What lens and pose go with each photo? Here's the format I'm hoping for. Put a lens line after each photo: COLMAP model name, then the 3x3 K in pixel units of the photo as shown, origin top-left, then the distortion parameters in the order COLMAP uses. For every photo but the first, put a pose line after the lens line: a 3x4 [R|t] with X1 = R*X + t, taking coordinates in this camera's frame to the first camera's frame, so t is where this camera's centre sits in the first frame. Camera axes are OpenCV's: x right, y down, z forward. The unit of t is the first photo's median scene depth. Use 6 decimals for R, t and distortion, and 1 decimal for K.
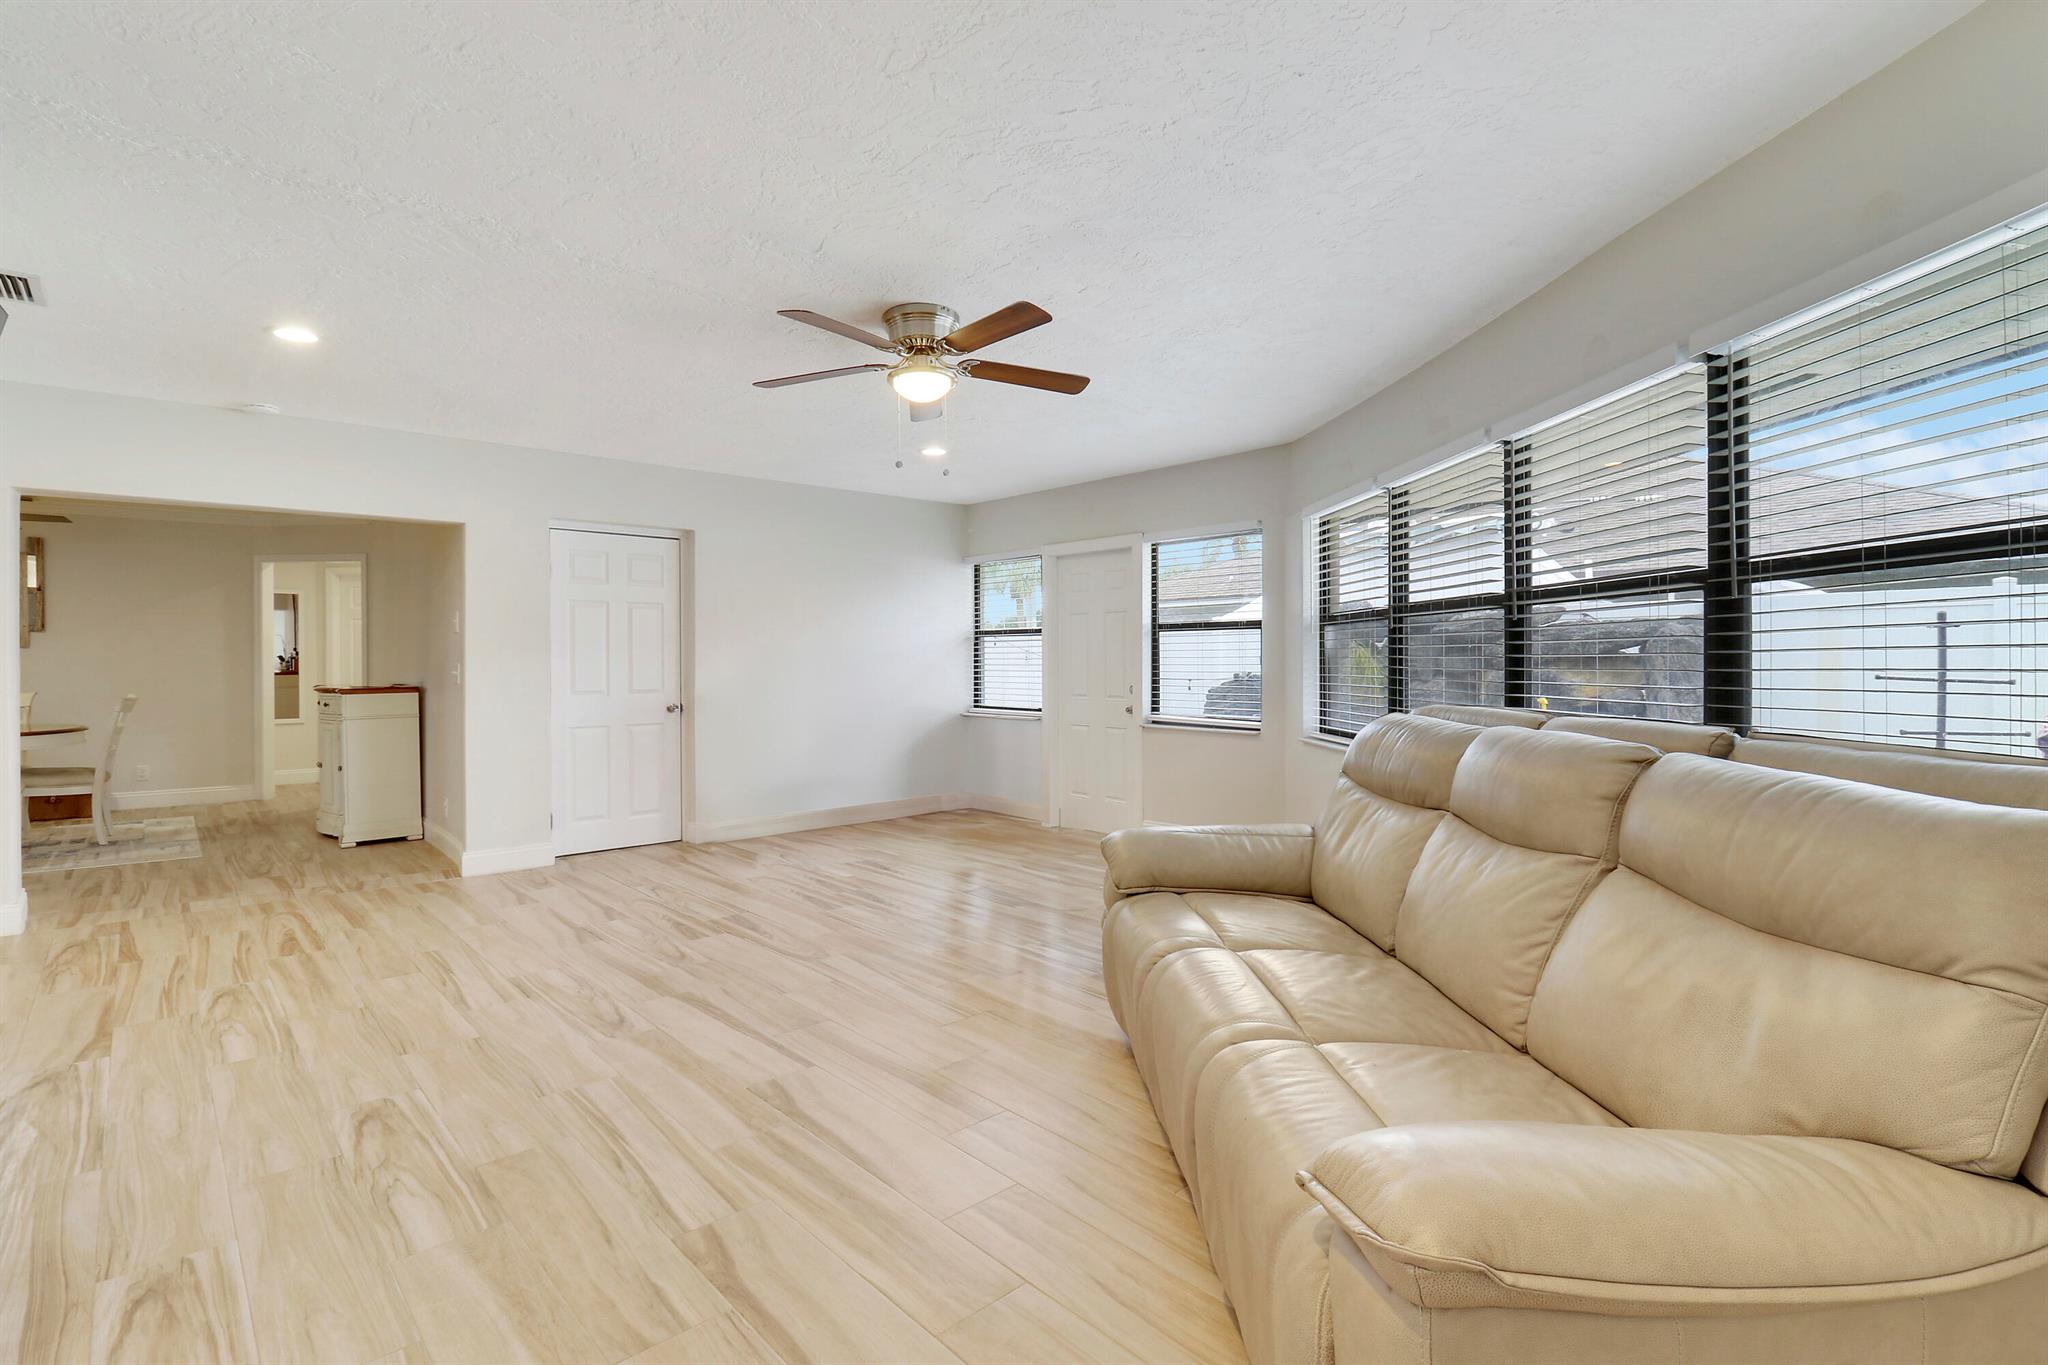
lens RADIAL K [[996.7, 0, 1020.4], [0, 996.7, 649.8], [0, 0, 1]] dist [-0.001203, 0.000268]
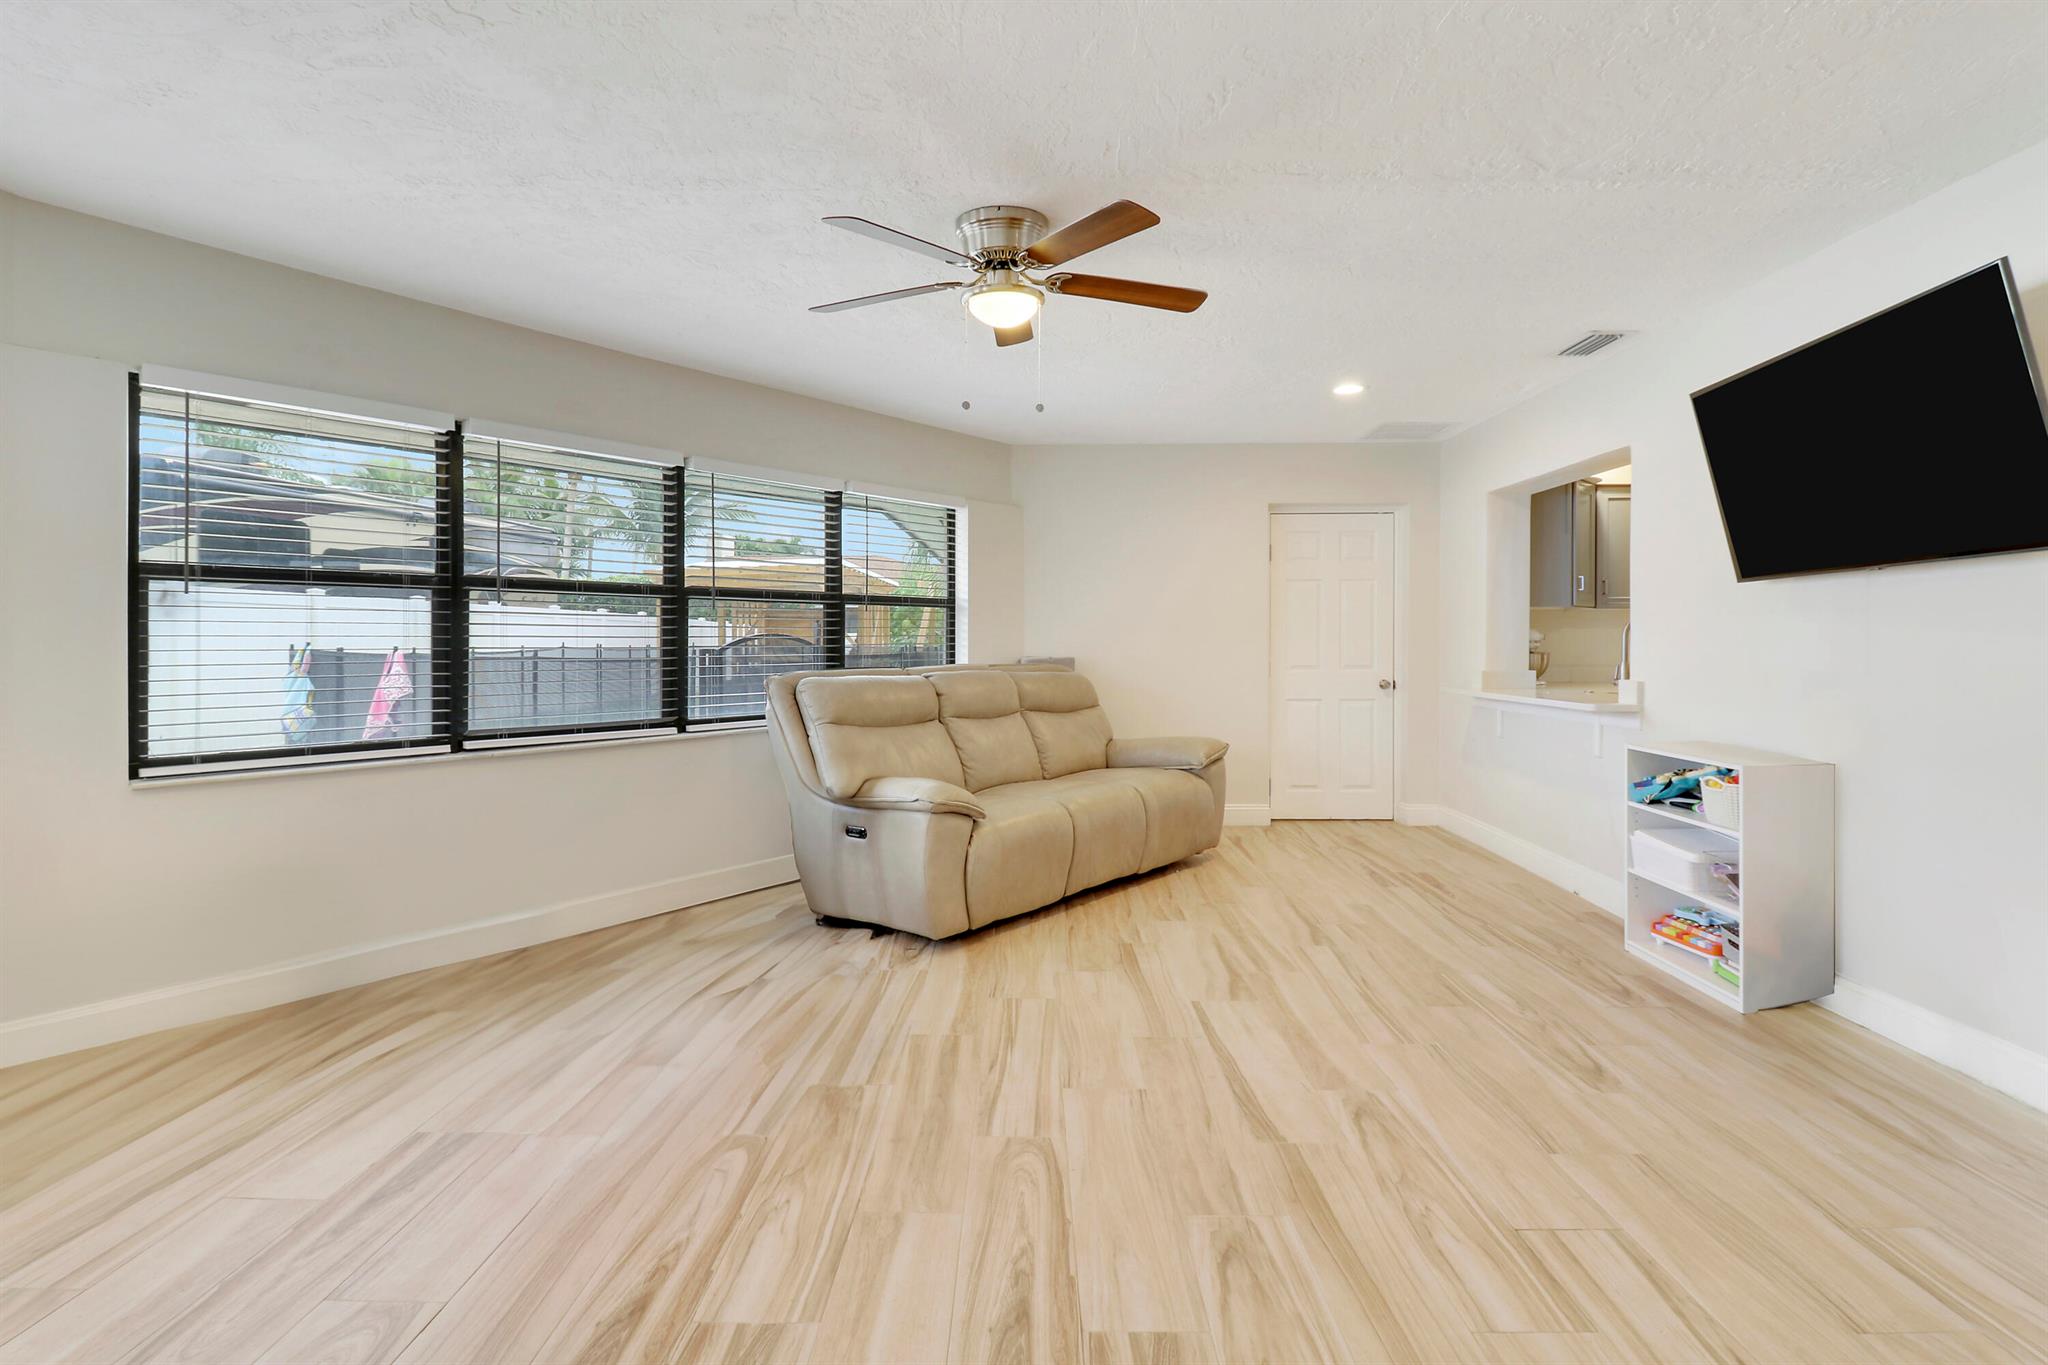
lens RADIAL K [[996.7, 0, 1020.4], [0, 996.7, 649.8], [0, 0, 1]] dist [-0.001203, 0.000268]
pose [[-0.751039, -0.006067, 0.660230, -0.784923], [-0.001674, 0.999972, 0.007285, 0.017744], [-0.660256, 0.004366, -0.751028, 1.932742]]
